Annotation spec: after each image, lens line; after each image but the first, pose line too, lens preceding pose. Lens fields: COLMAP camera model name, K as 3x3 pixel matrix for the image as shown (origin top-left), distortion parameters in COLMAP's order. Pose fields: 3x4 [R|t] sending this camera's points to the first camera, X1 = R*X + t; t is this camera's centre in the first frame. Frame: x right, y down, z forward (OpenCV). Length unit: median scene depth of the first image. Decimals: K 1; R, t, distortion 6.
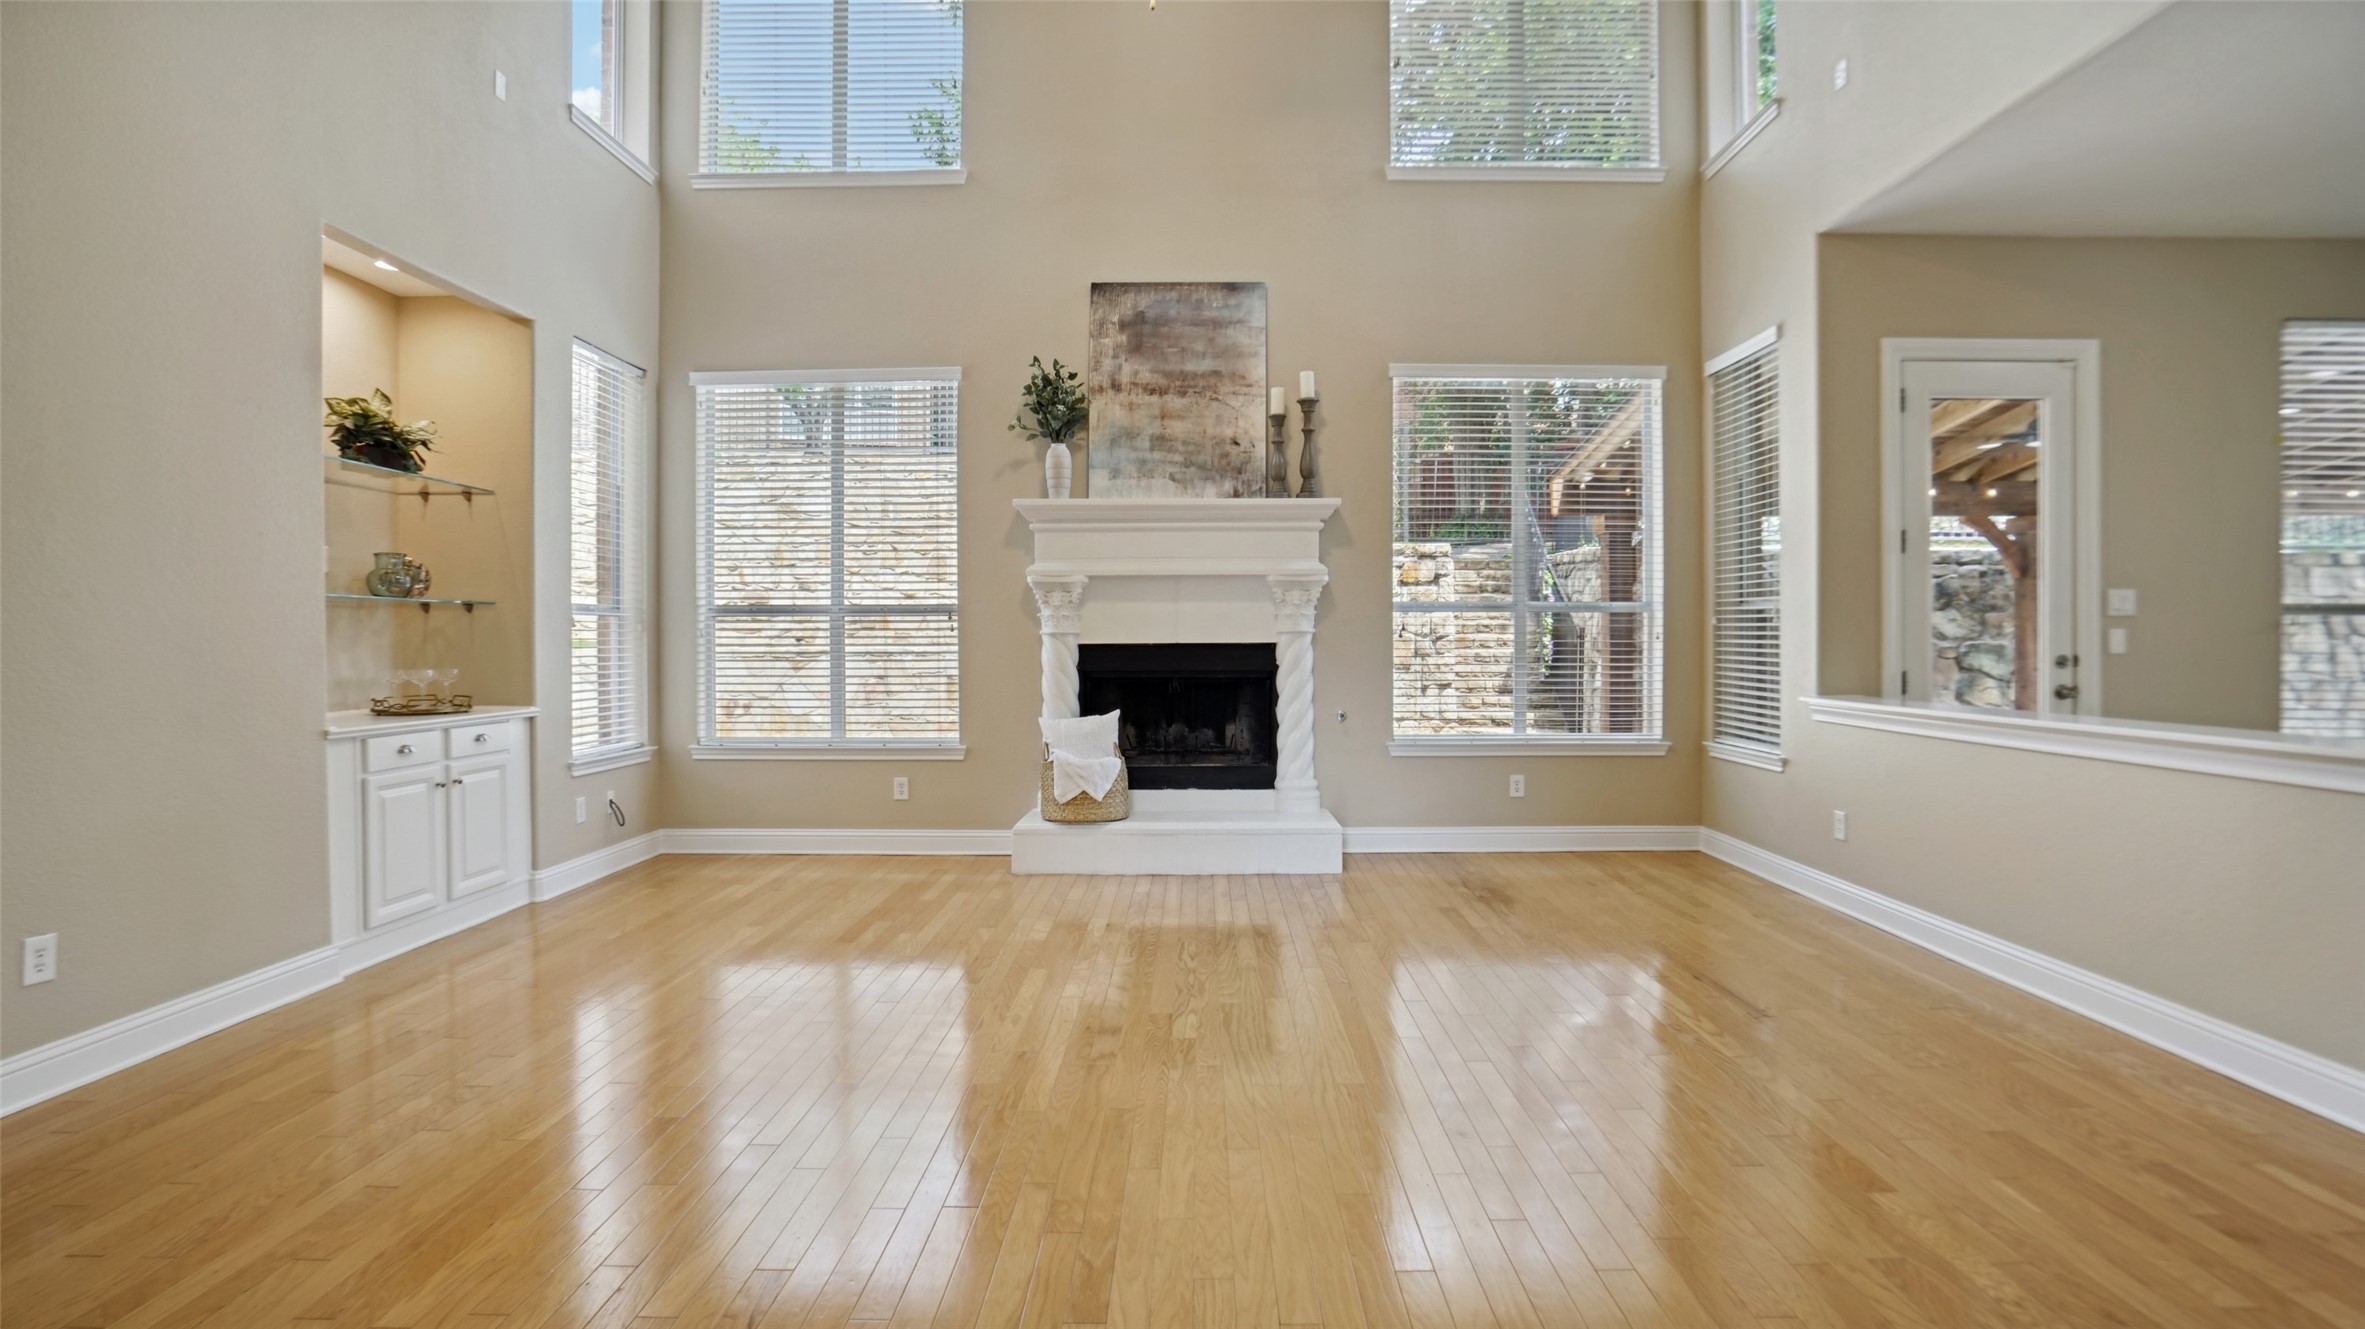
lens RADIAL K [[1106.7, 0, 1190.4], [0, 1106.7, 647.5], [0, 0, 1]] dist [-0.054032, 0.018043]
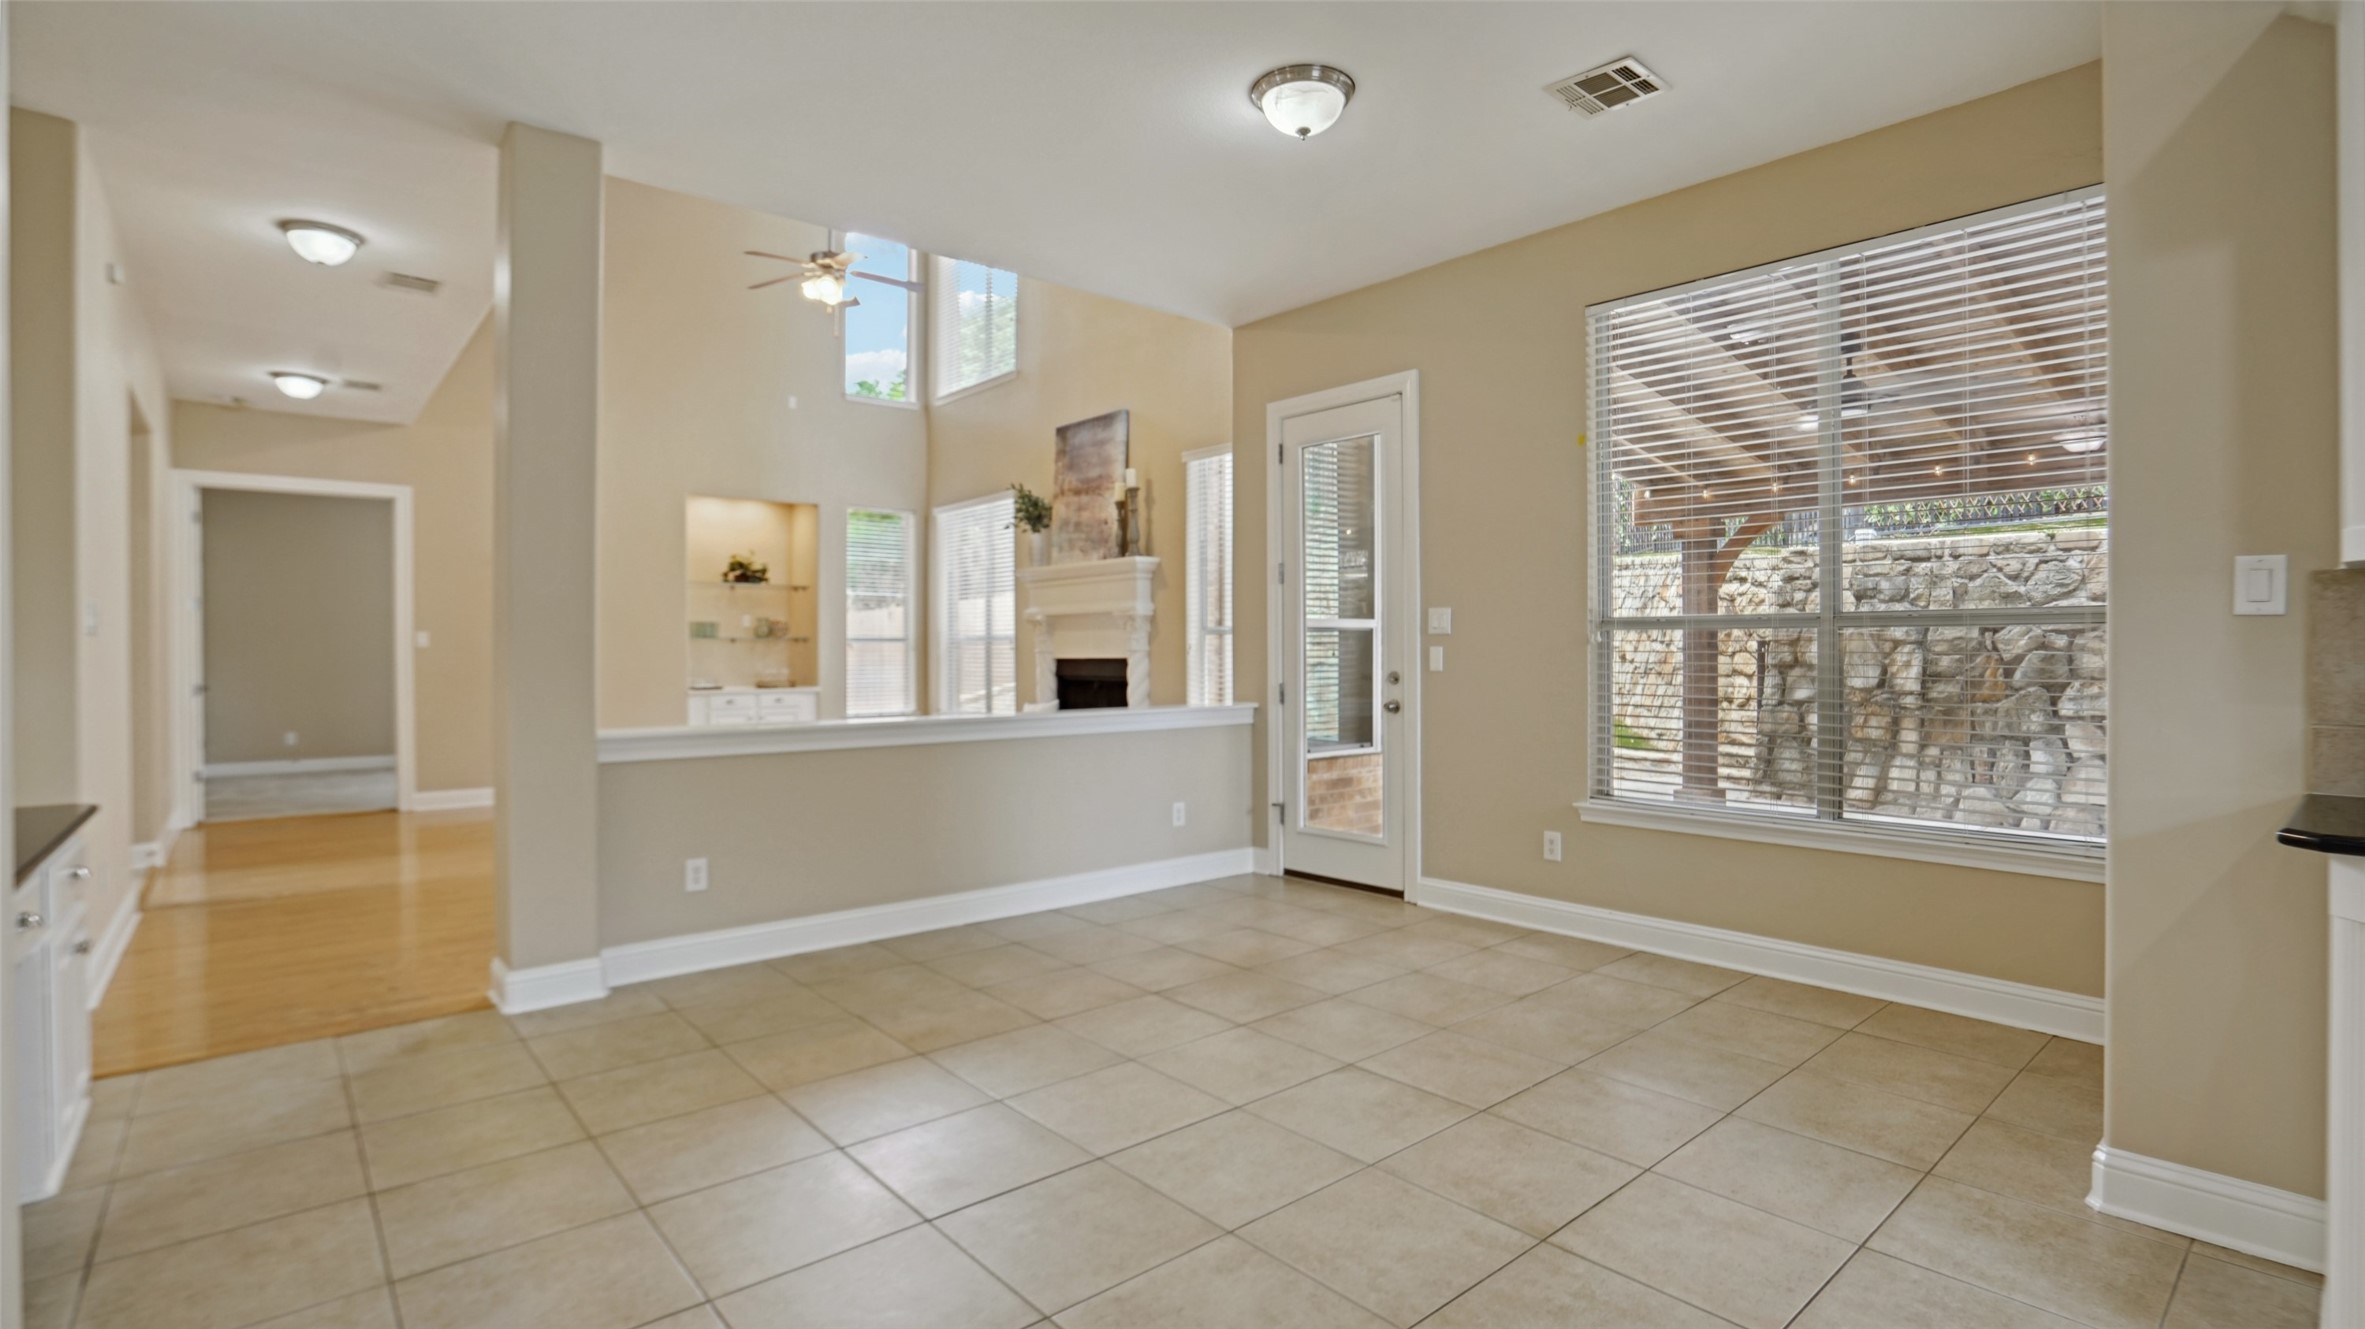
lens RADIAL K [[1106.7, 0, 1190.6], [0, 1106.7, 664.0], [0, 0, 1]] dist [-0.054032, 0.018043]
pose [[0.661359, 0.006540, -0.750041, 1.222847], [-0.003283, 0.999978, 0.005825, -0.005319], [0.750062, -0.001390, 0.661366, 0.106966]]
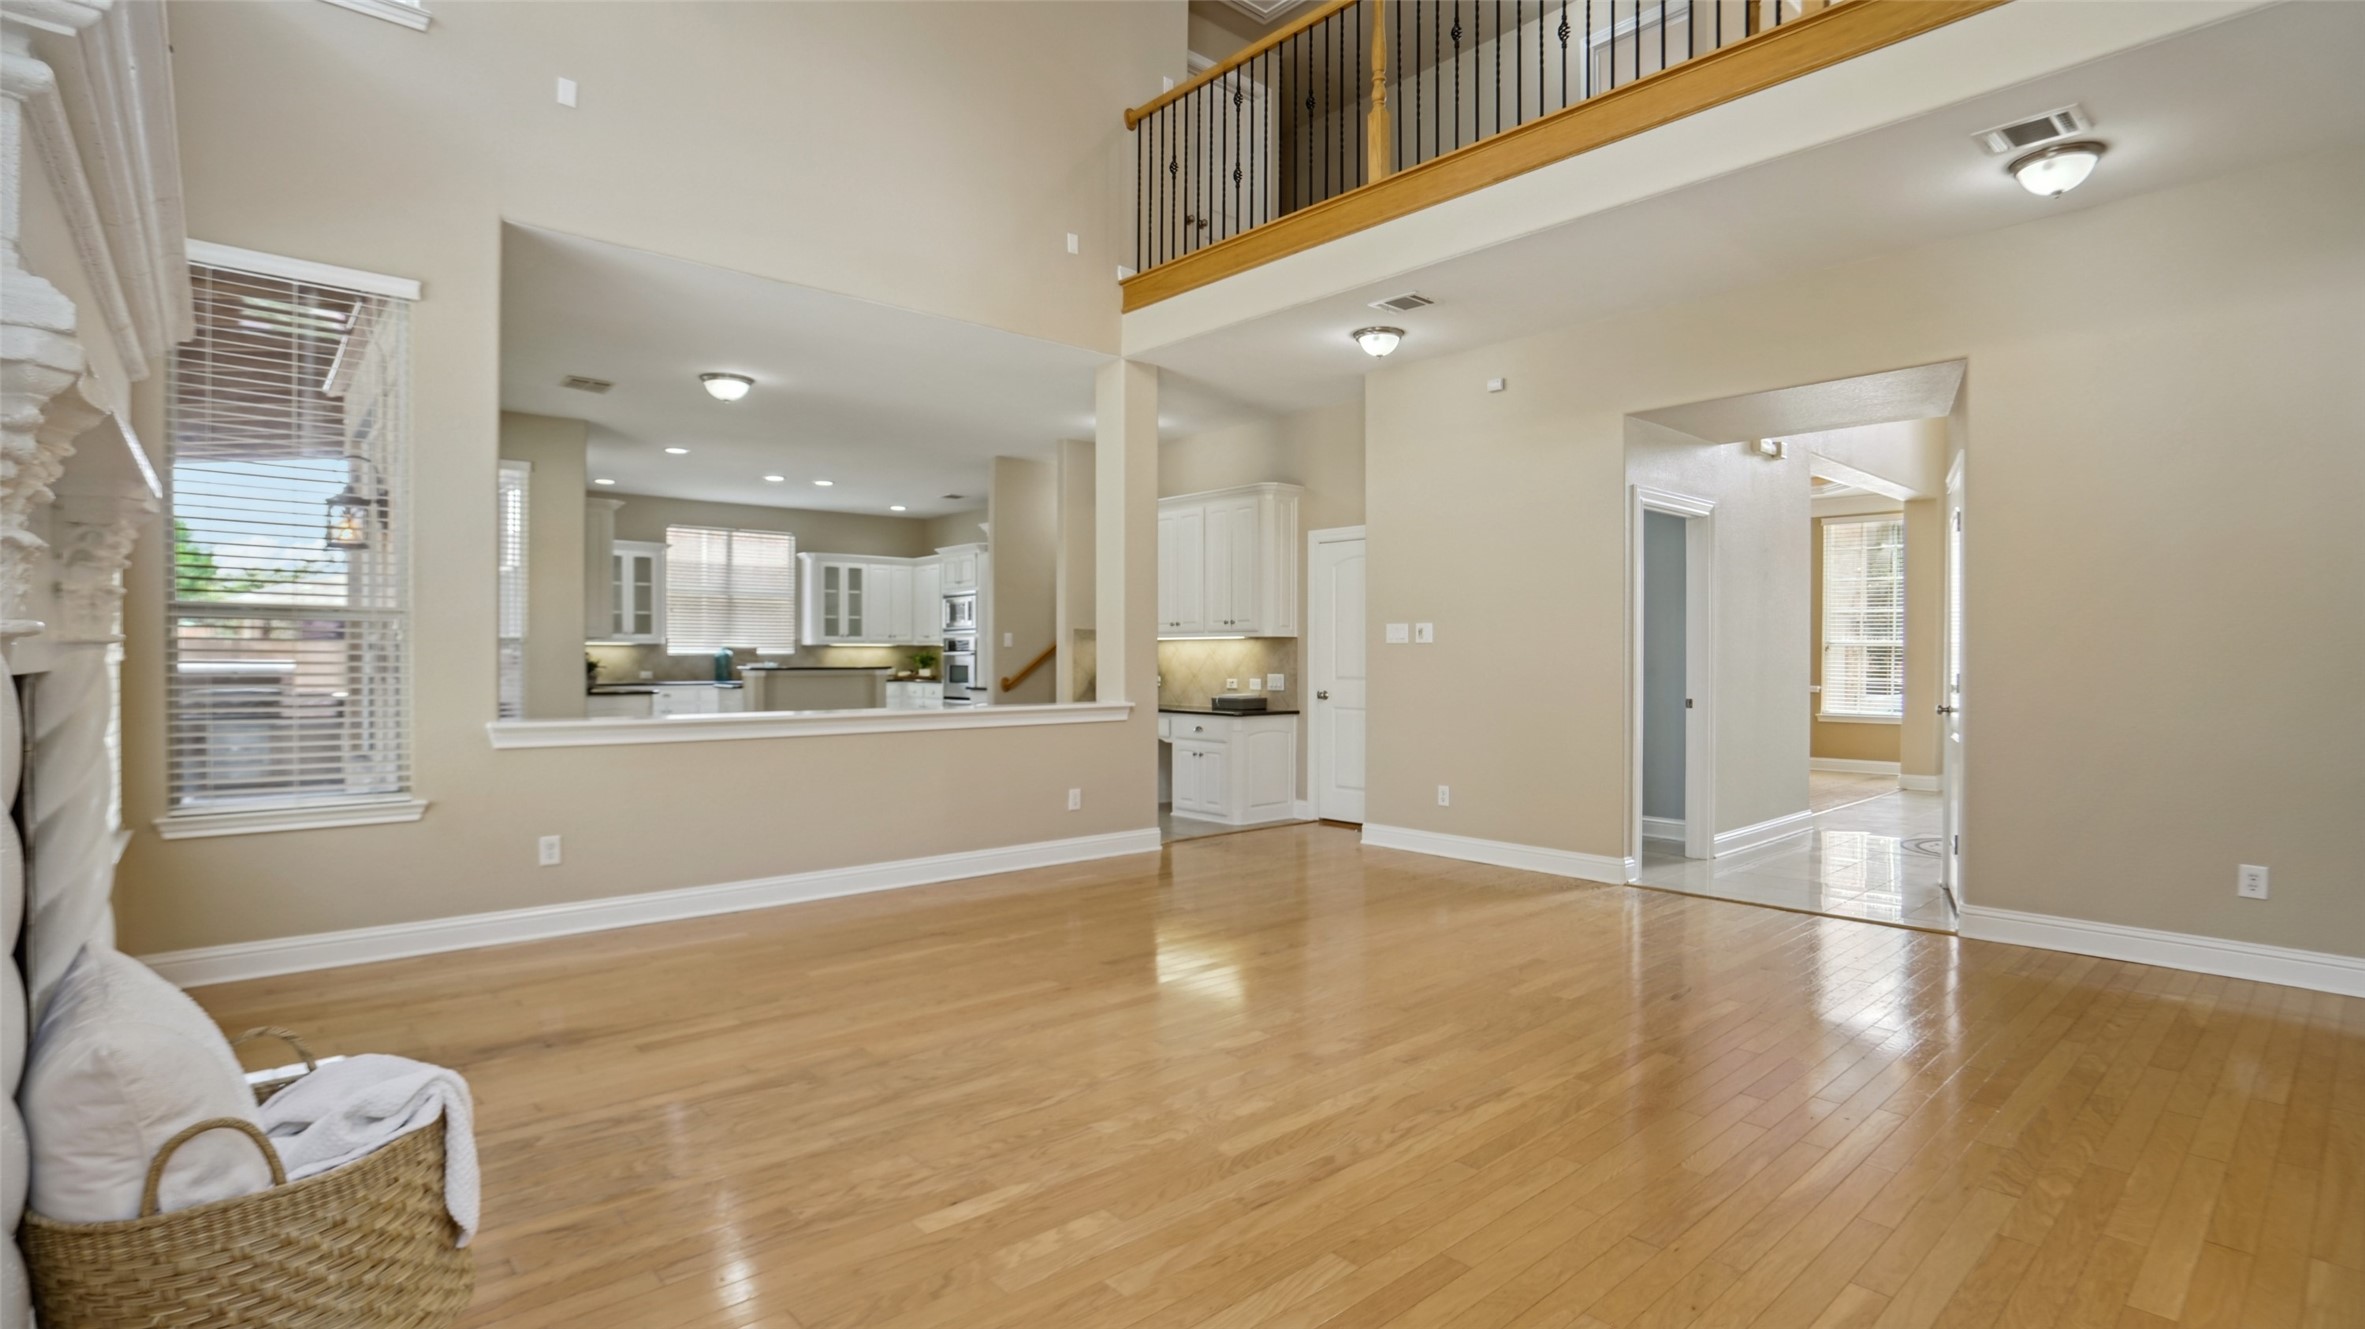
lens RADIAL K [[1106.7, 0, 1196.3], [0, 1106.7, 661.7], [0, 0, 1]] dist [-0.054032, 0.018043]
pose [[-0.673409, -0.000036, 0.739270, -0.409908], [0.008564, 0.999933, 0.007849, -0.007704], [-0.739220, 0.011617, -0.673363, 0.965548]]
